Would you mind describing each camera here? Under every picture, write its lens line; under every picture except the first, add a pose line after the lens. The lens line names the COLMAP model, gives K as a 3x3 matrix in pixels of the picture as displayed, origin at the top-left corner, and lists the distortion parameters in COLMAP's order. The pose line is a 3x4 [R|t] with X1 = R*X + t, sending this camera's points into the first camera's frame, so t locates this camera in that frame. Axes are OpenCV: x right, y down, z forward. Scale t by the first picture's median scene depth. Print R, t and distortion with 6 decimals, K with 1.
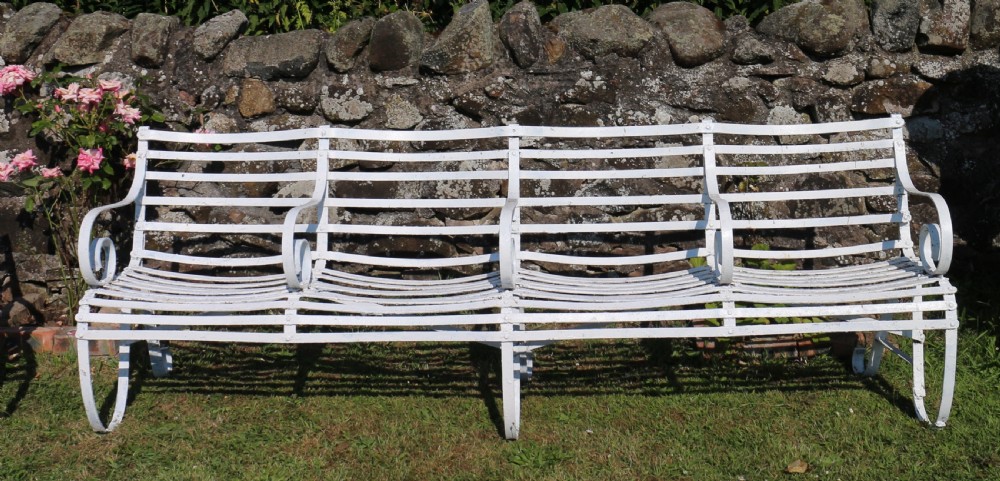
lens RADIAL K [[1239.3, 0, 505.5], [0, 1239.3, 35.9], [0, 0, 1]] dist [-0.160638, 0.102307]
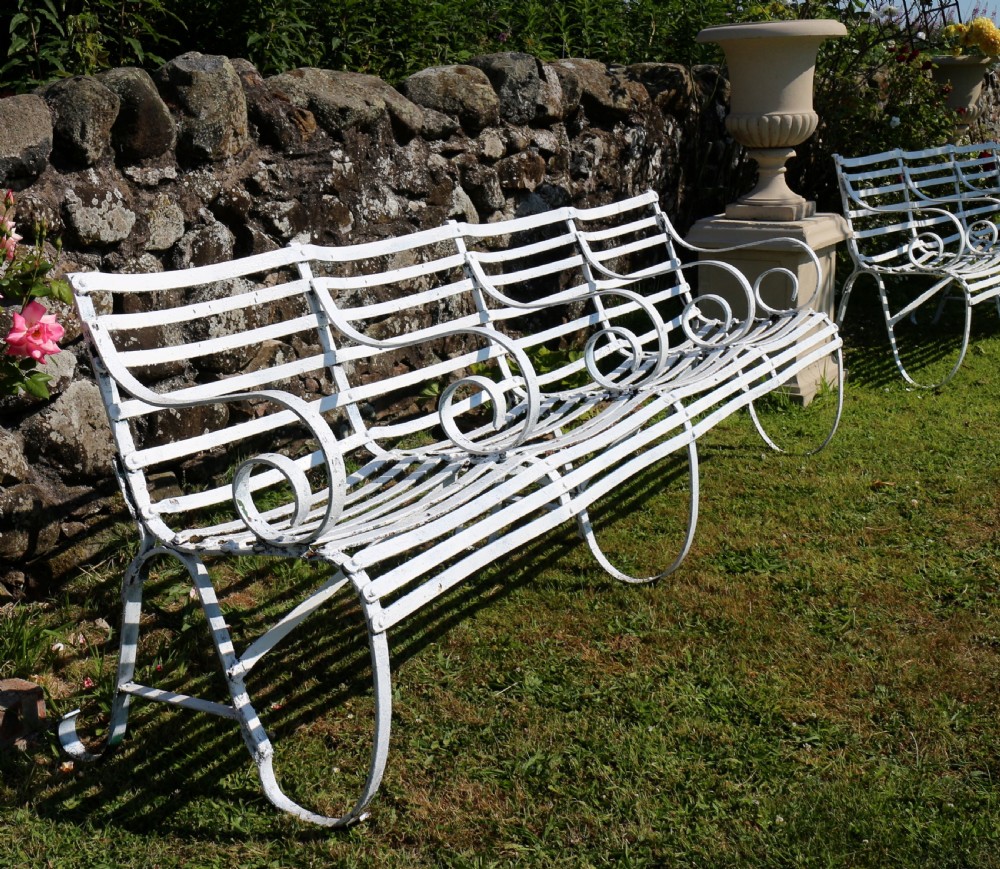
lens RADIAL K [[1324.5, 0, 500.0], [0, 1324.5, 434.5], [0, 0, 1]] dist [-0.159358, 0.050211]
pose [[0.438558, -0.204780, 0.875061, -0.633590], [0.049954, 0.977743, 0.203774, 0.040013], [-0.897314, -0.045654, 0.439026, 0.544785]]
